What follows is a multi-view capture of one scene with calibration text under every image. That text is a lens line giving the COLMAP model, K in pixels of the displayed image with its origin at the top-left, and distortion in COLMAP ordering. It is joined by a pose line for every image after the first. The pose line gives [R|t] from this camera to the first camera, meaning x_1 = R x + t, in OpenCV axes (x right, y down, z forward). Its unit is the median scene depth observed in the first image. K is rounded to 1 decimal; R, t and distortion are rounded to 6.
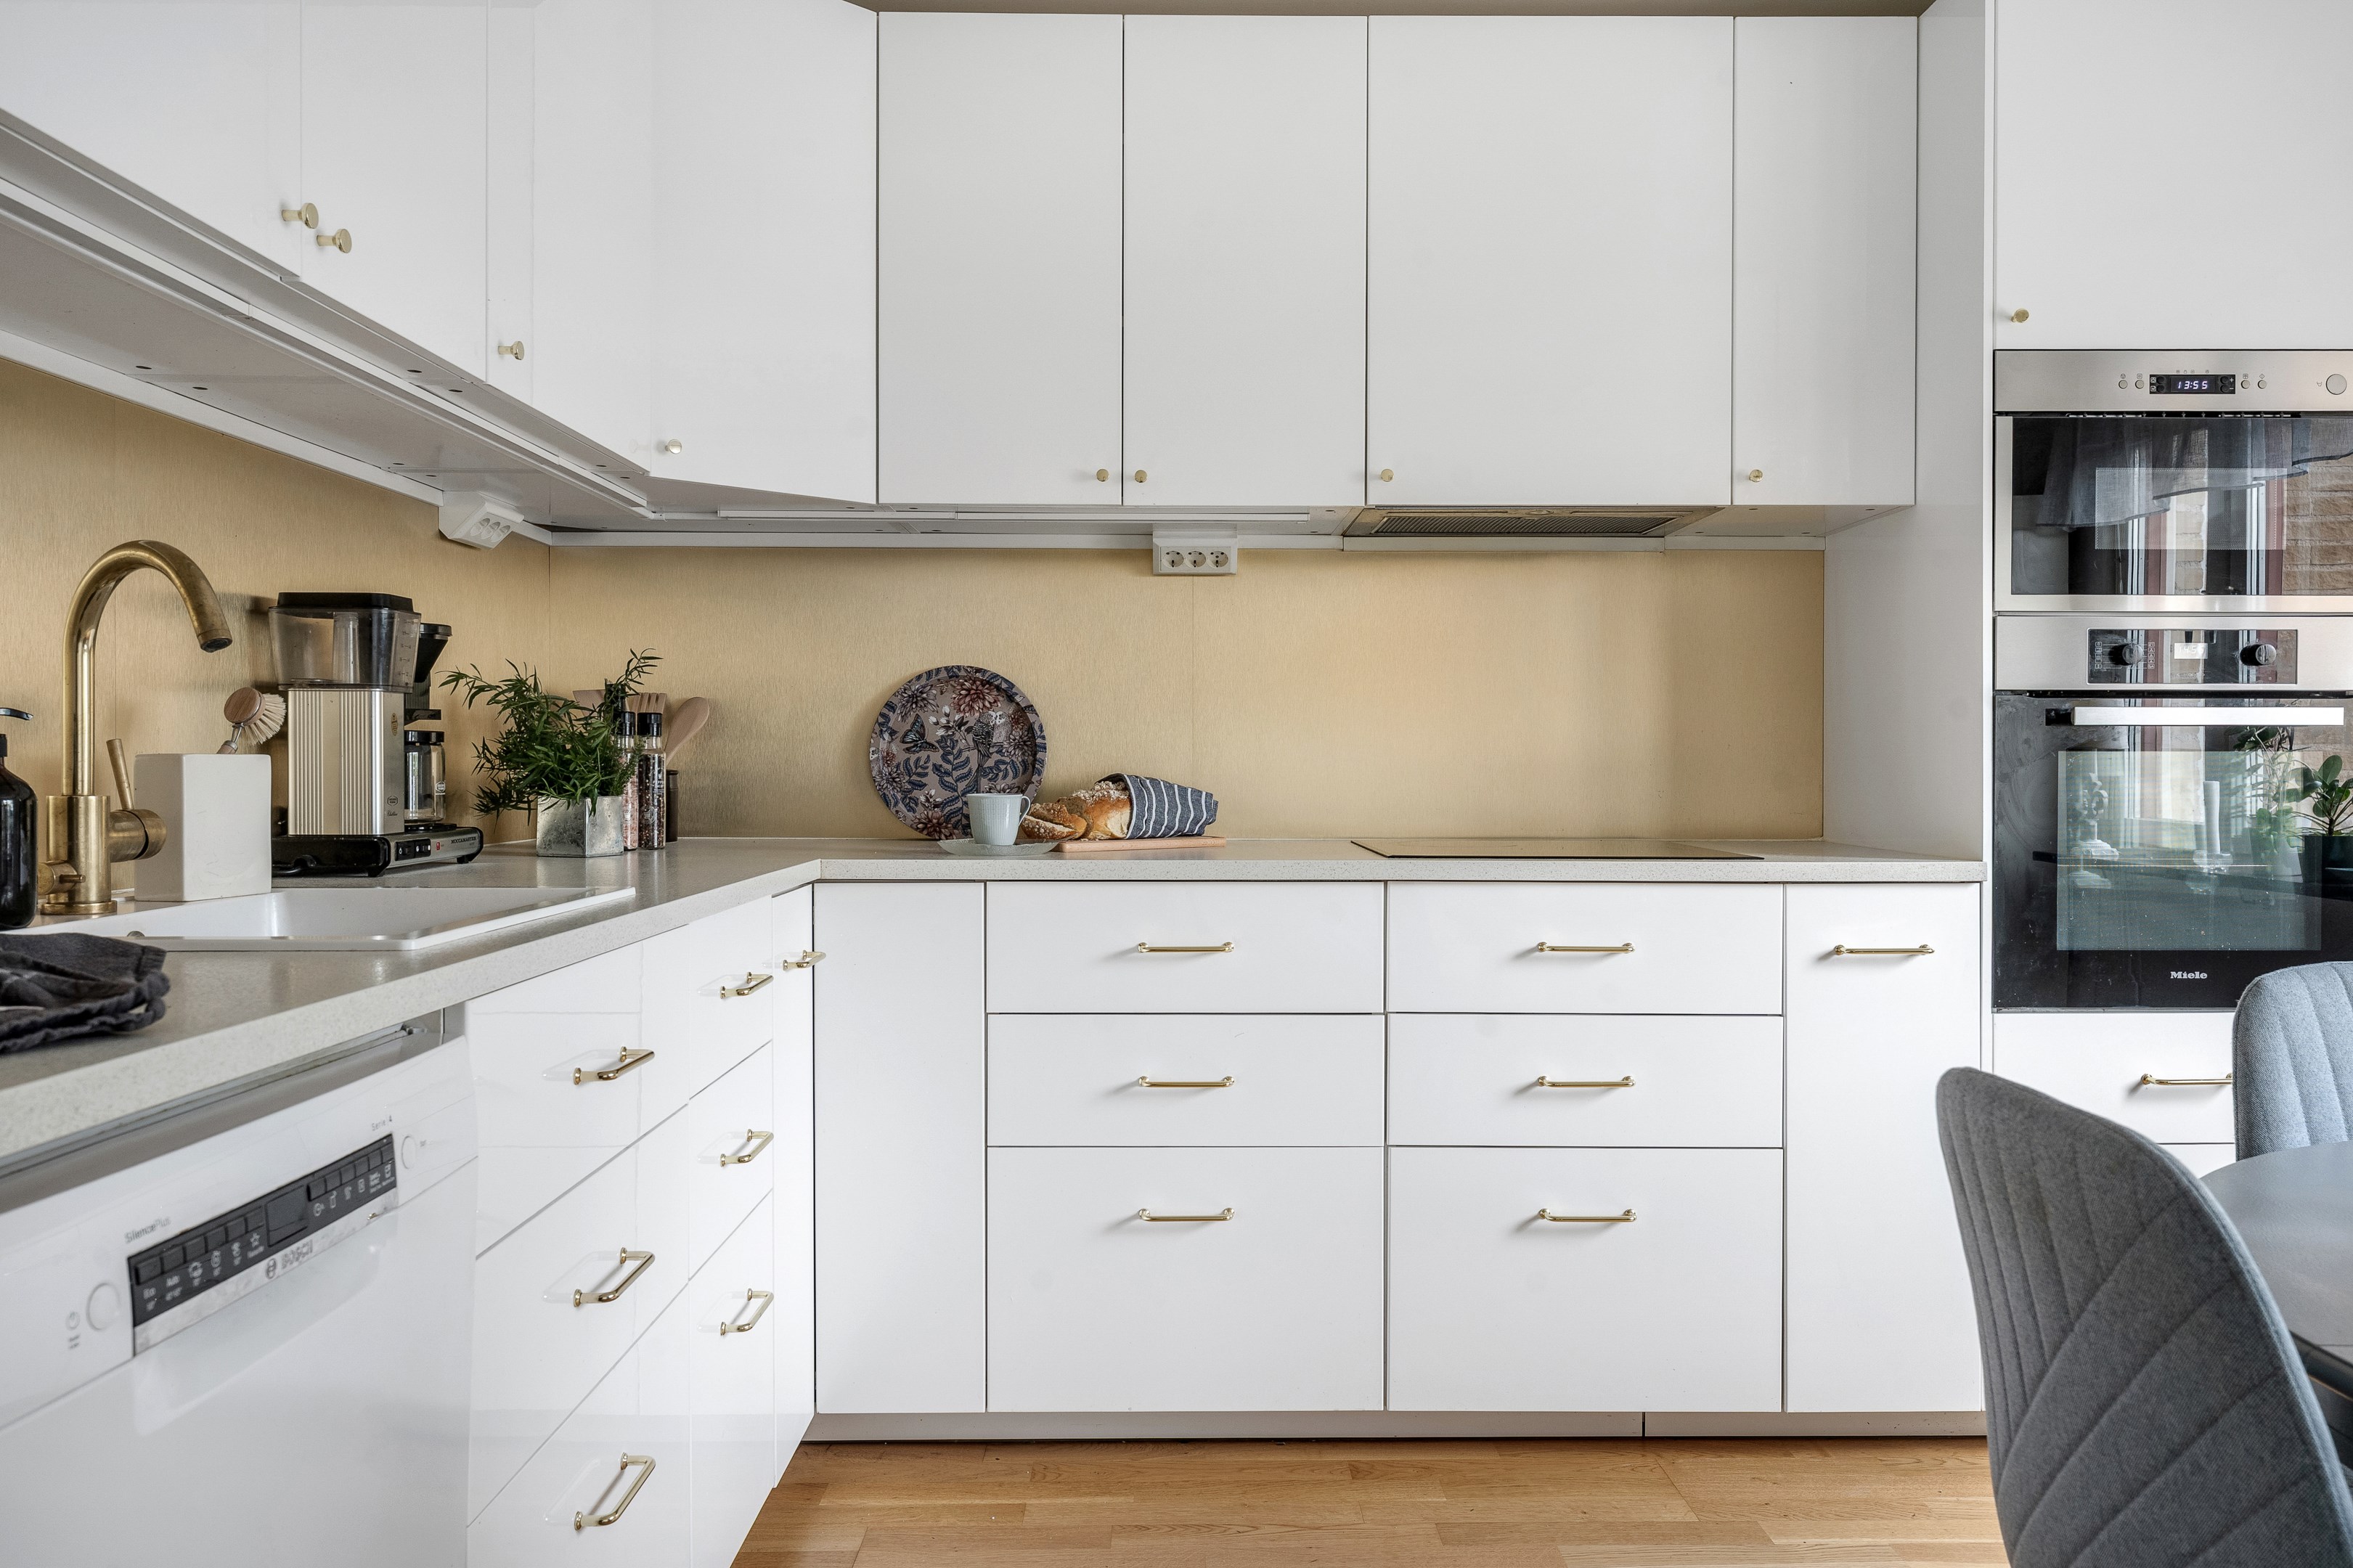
lens RADIAL K [[1669.5, 0, 1197.4], [0, 1669.5, 778.2], [0, 0, 1]] dist [0.000743, -0.001849]
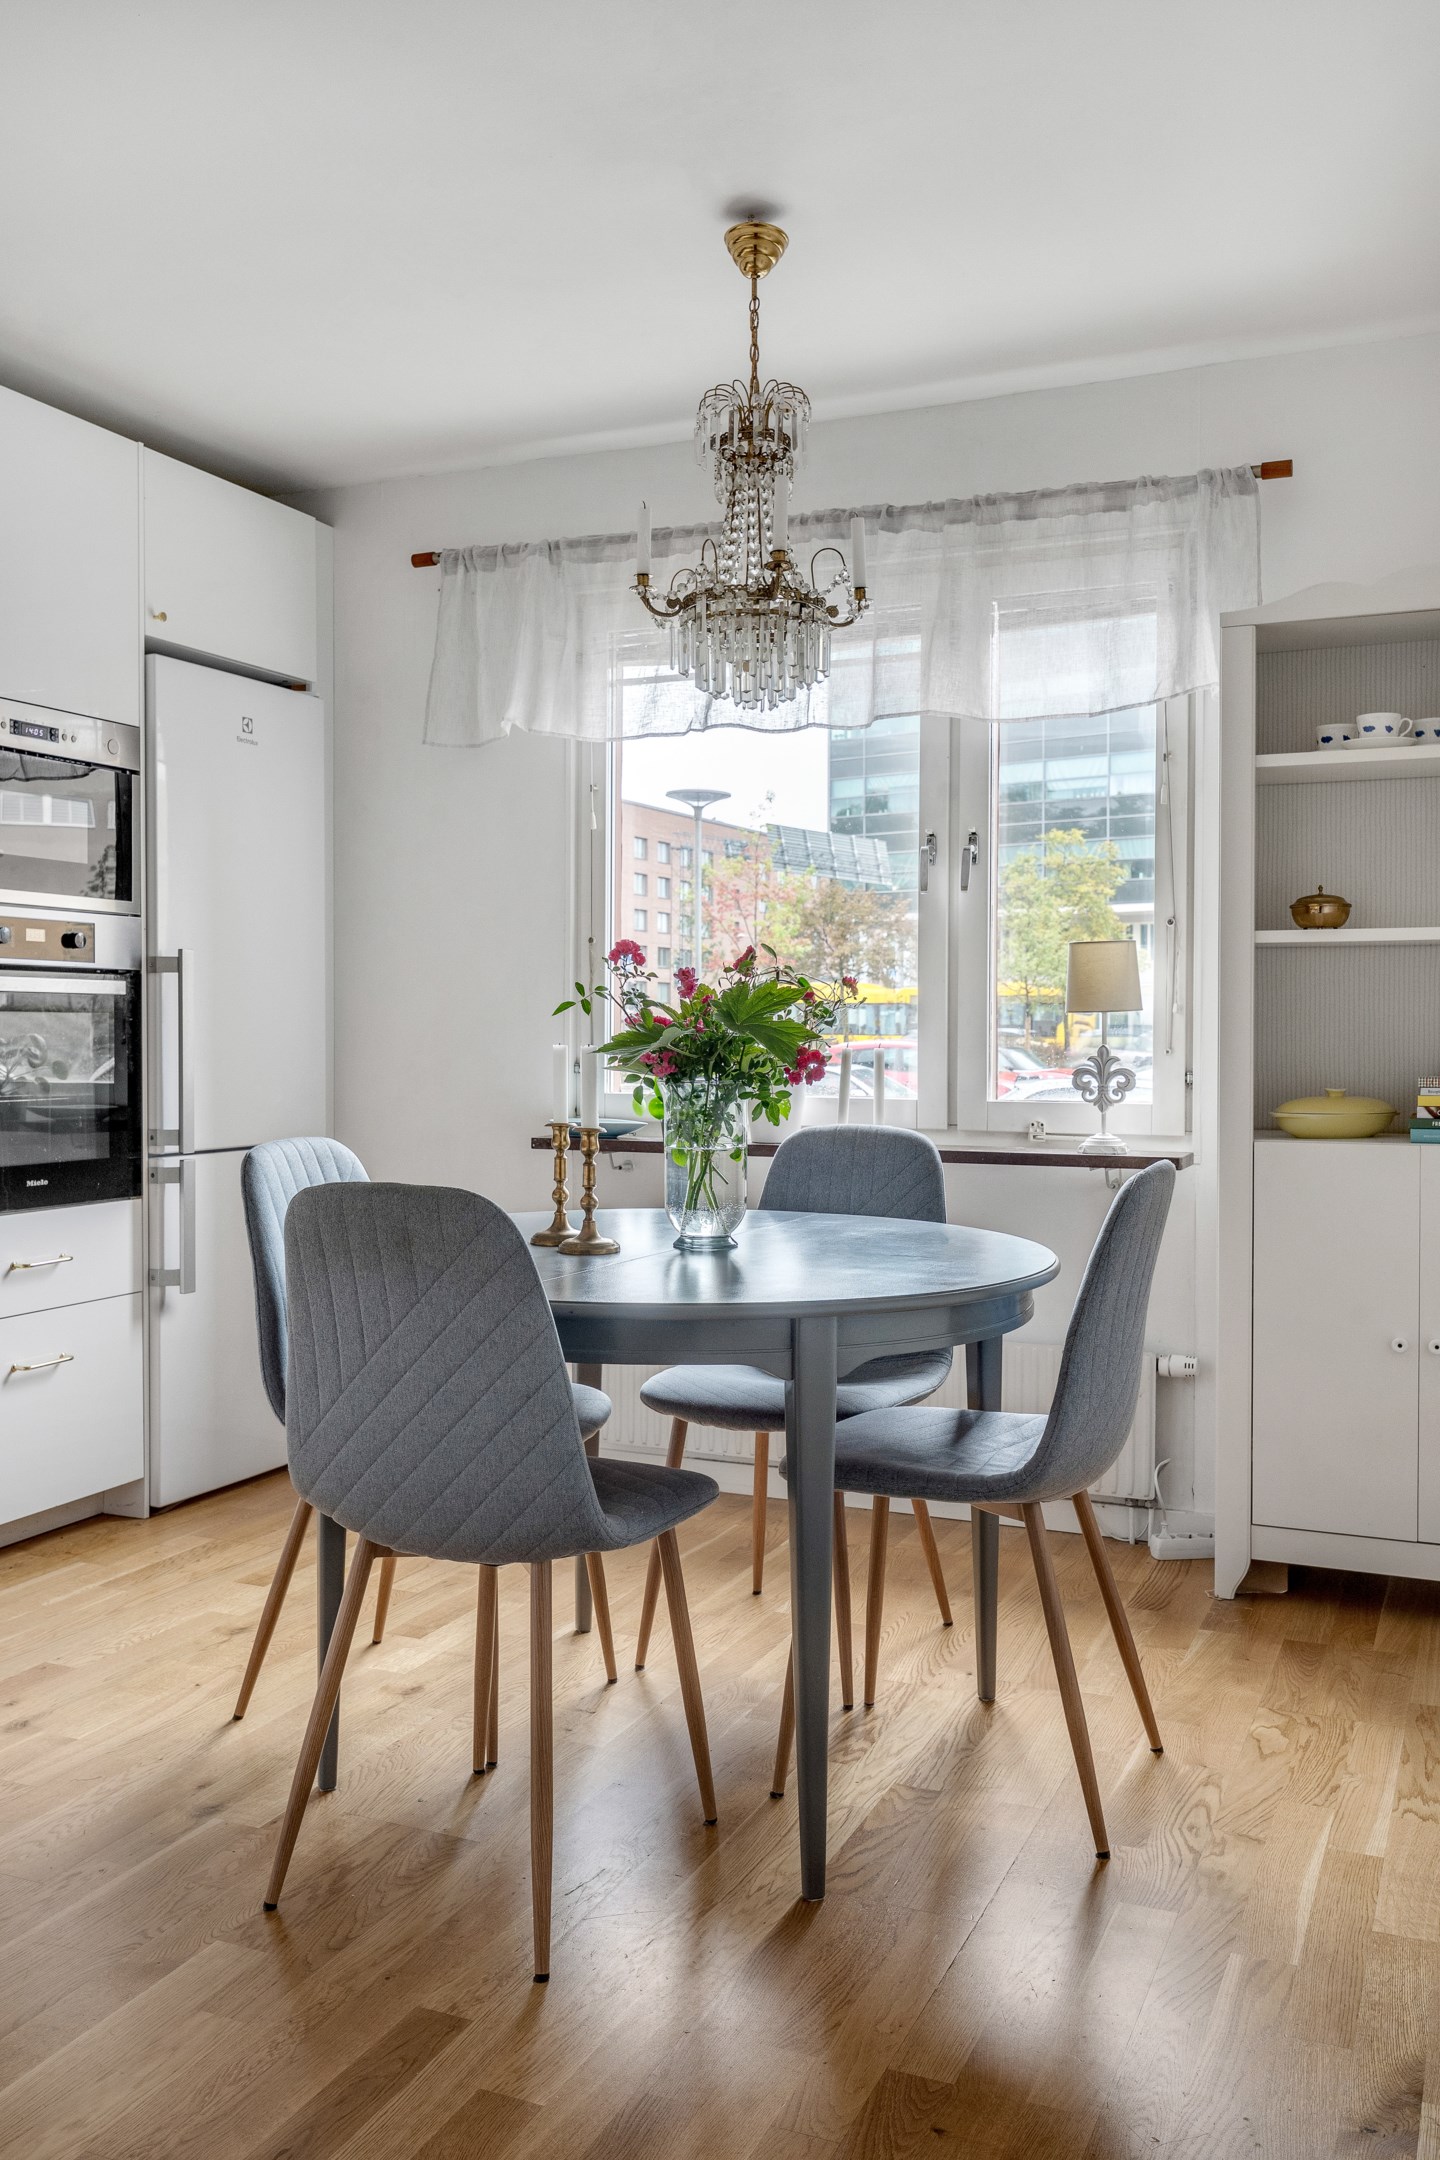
lens RADIAL K [[1851.0, 0, 707.9], [0, 1851.0, 1065.2], [0, 0, 1]] dist [-0.001183, -0.038332]
pose [[0.420814, -0.018215, 0.906964, -0.502556], [0.008873, 0.999833, 0.015963, 0.007394], [-0.907103, 0.001330, 0.420906, -0.088286]]
